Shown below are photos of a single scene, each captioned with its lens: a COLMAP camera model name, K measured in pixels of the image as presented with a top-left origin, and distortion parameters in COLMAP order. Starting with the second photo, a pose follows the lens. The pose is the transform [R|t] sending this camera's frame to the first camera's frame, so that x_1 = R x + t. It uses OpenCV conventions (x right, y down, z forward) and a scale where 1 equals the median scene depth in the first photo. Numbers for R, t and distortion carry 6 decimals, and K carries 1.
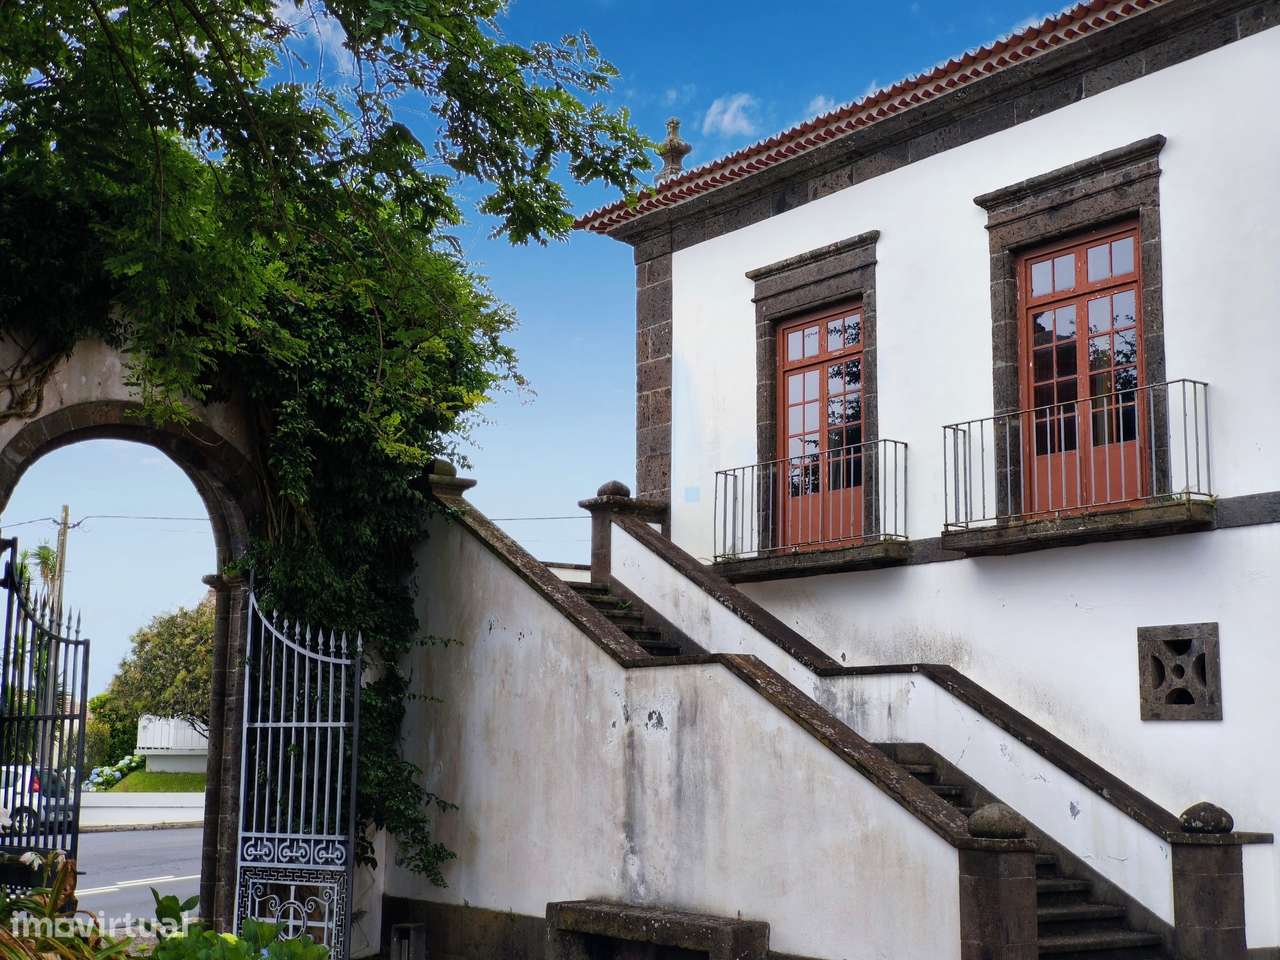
lens RADIAL K [[1761.6, 0, 645.1], [0, 1761.6, 508.3], [0, 0, 1]] dist [0.075437, 0.000000]
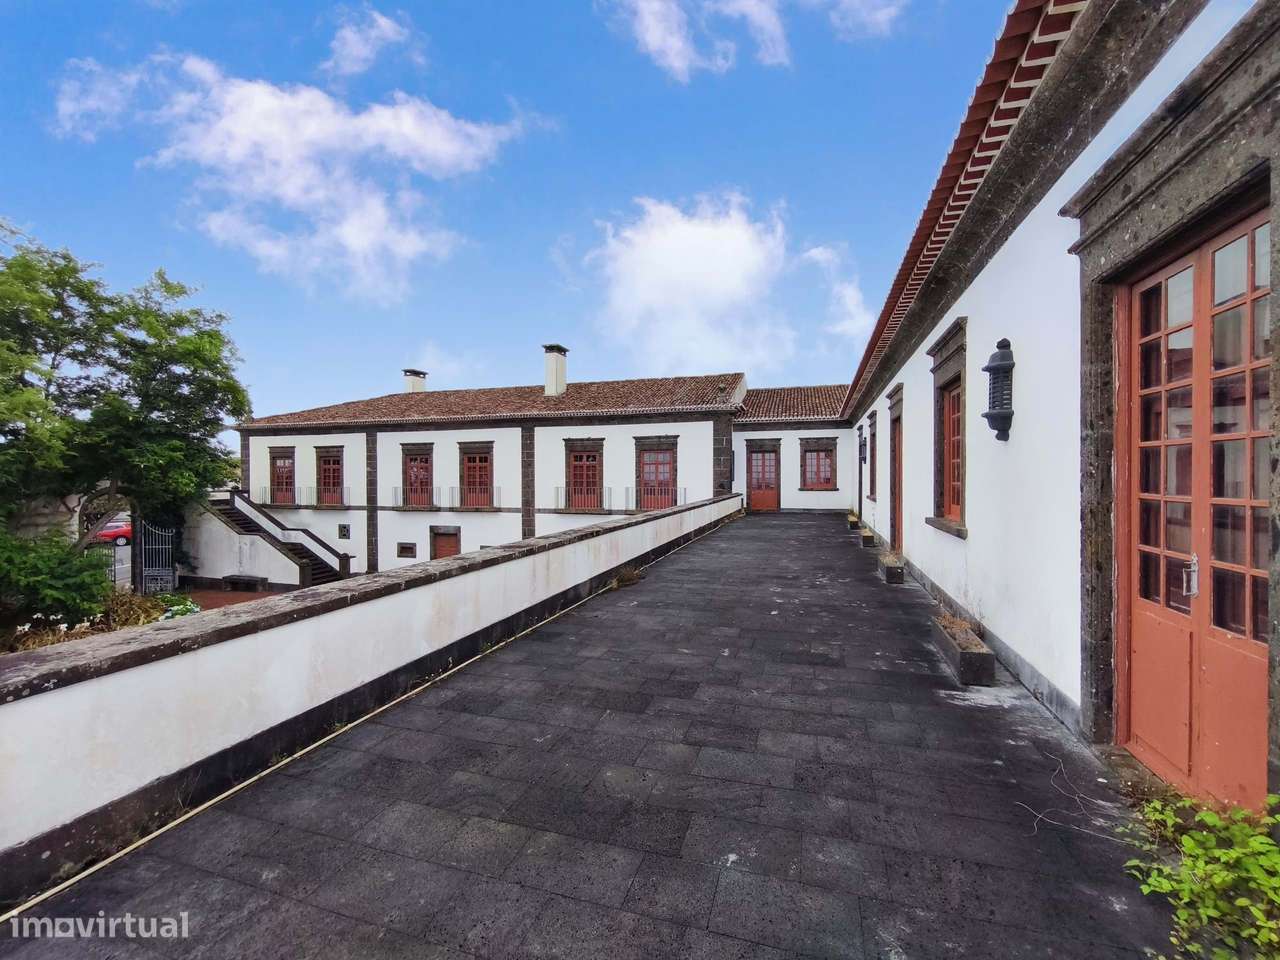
lens RADIAL K [[552.8, 0, 648.1], [0, 552.8, 472.2], [0, 0, 1]] dist [-0.008717, 0.000254]
pose [[0.811225, -0.014424, 0.584556, 0.023109], [-0.069765, 0.990167, 0.121250, -0.372754], [-0.580557, -0.139143, 0.802242, -1.026855]]
